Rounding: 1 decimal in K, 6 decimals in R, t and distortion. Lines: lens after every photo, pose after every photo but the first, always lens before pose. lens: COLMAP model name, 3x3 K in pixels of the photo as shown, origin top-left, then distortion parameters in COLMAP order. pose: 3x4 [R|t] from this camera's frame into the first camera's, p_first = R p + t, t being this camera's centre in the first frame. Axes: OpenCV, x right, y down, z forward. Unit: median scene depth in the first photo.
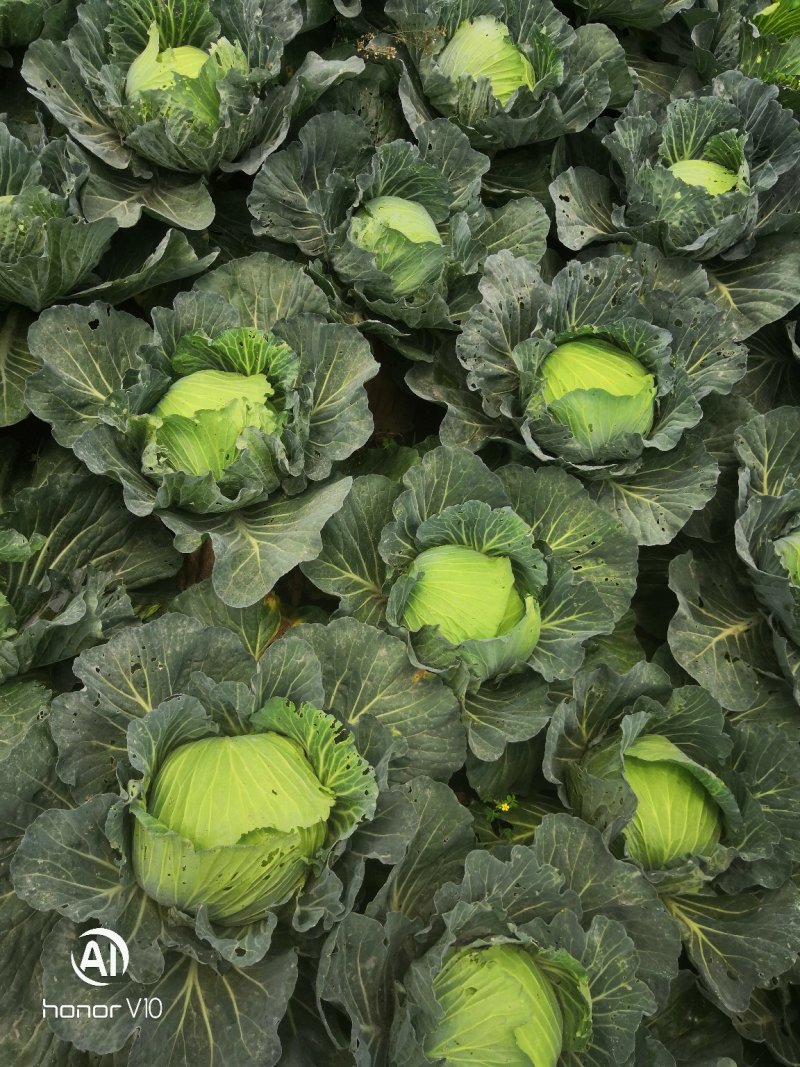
lens RADIAL K [[799.3, 0, 398.8], [0, 799.3, 535.7], [0, 0, 1]] dist [-0.040248, 0.029459]
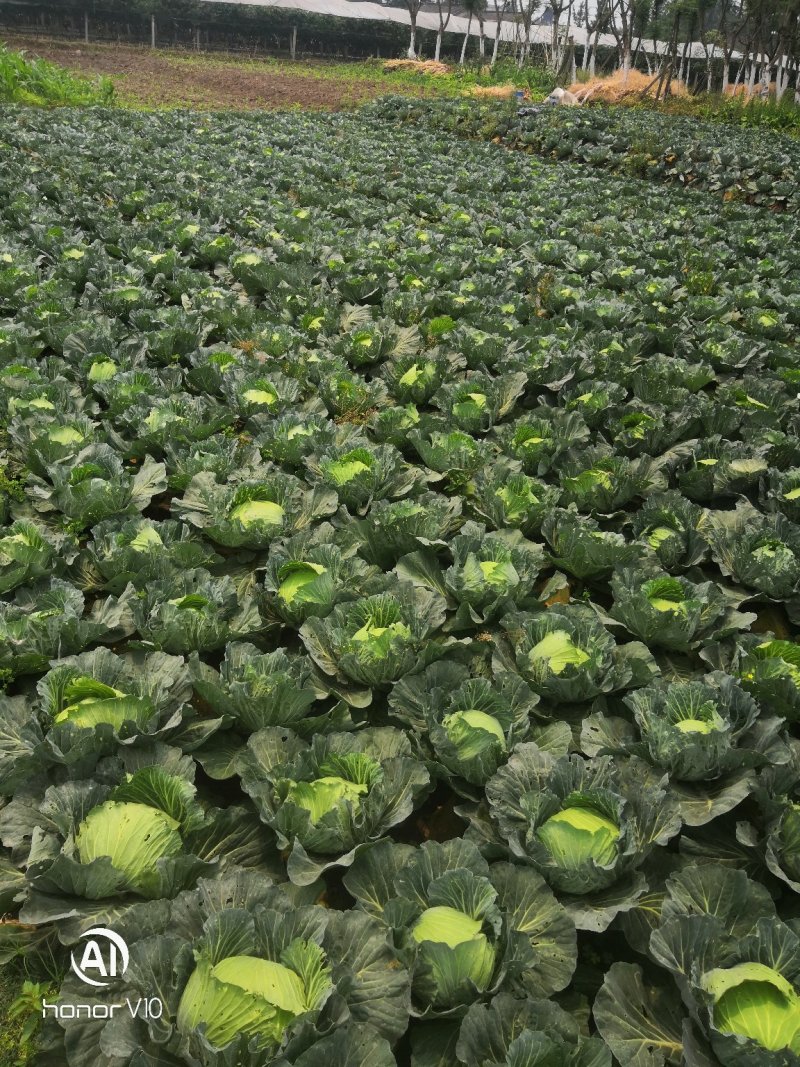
lens RADIAL K [[799.3, 0, 400.7], [0, 799.3, 533.0], [0, 0, 1]] dist [-0.040248, 0.029459]
pose [[0.939419, 0.035529, -0.340924, 0.424469], [-0.259890, 0.722332, -0.640854, 0.444758], [0.223491, 0.690633, 0.687806, -0.470714]]
